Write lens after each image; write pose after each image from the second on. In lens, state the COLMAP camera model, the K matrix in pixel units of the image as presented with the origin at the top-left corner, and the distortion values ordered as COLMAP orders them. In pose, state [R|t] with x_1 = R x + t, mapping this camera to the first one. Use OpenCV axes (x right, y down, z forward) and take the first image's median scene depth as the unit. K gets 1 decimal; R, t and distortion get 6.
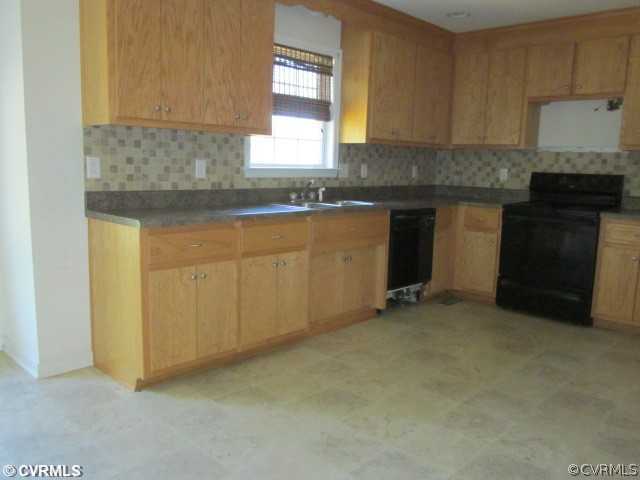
lens RADIAL K [[528.2, 0, 319.2], [0, 528.2, 243.7], [0, 0, 1]] dist [-0.016360, -0.007913]
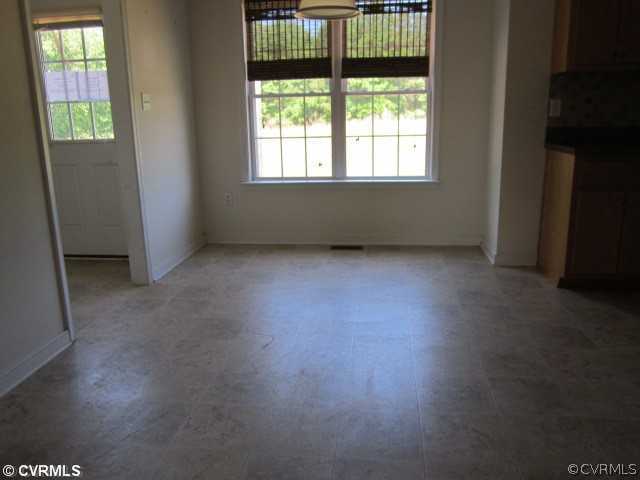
lens RADIAL K [[528.2, 0, 318.4], [0, 528.2, 239.0], [0, 0, 1]] dist [-0.016360, -0.007913]
pose [[0.604379, 0.157860, -0.780900, 0.251635], [-0.083829, 0.987333, 0.134712, 0.040890], [0.792274, -0.015955, 0.609957, -0.205714]]
